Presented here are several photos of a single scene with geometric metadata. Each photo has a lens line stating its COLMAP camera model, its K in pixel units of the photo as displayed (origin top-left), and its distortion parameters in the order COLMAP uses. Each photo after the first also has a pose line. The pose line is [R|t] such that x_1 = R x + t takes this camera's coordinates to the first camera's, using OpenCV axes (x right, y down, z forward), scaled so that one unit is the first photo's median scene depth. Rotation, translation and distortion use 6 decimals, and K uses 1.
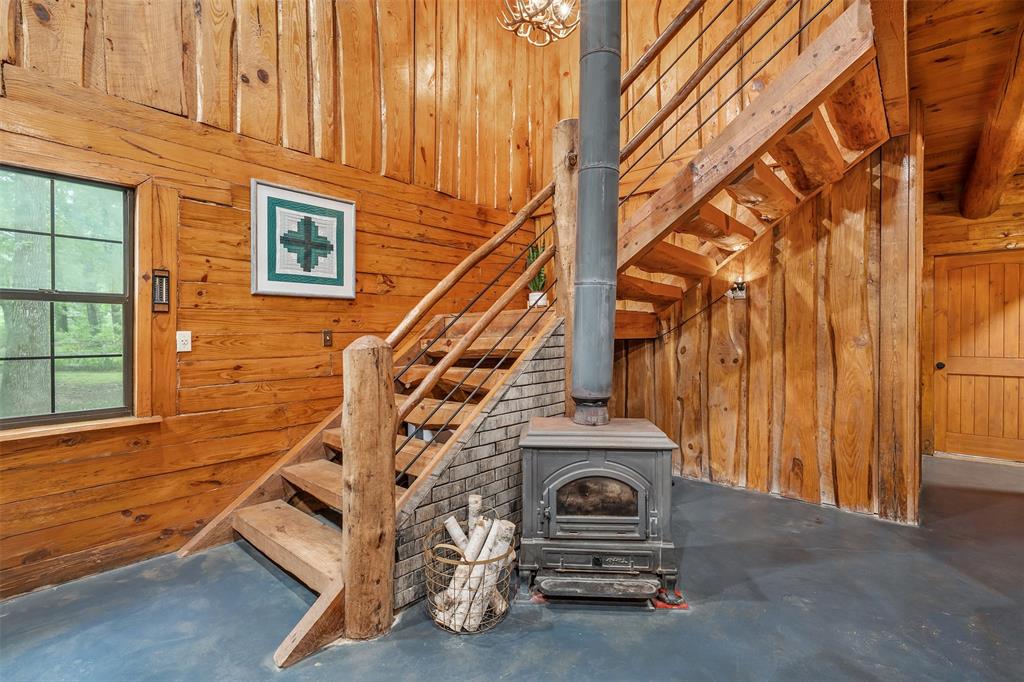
lens RADIAL K [[464.8, 0, 515.0], [0, 464.8, 337.1], [0, 0, 1]] dist [0.001459, -0.000425]
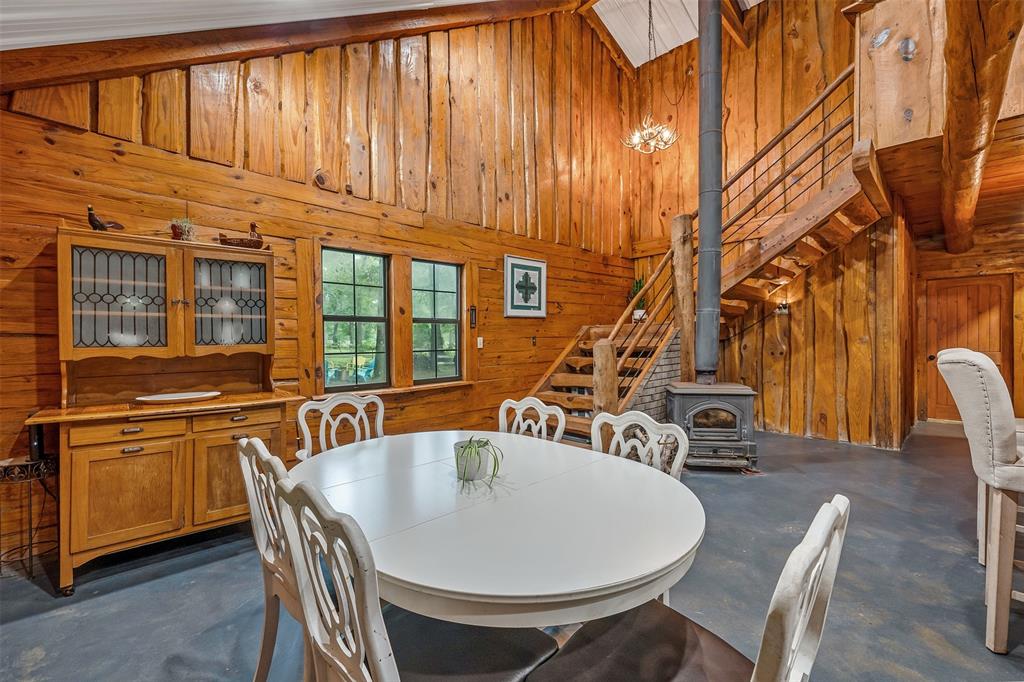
lens RADIAL K [[424.0, 0, 508.7], [0, 424.0, 342.9], [0, 0, 1]] dist [-0.000509, -0.000321]
pose [[0.995172, -0.007124, -0.097889, -0.364555], [0.007499, 0.999966, 0.003465, 0.004176], [0.097861, -0.004183, 0.995191, -0.623570]]
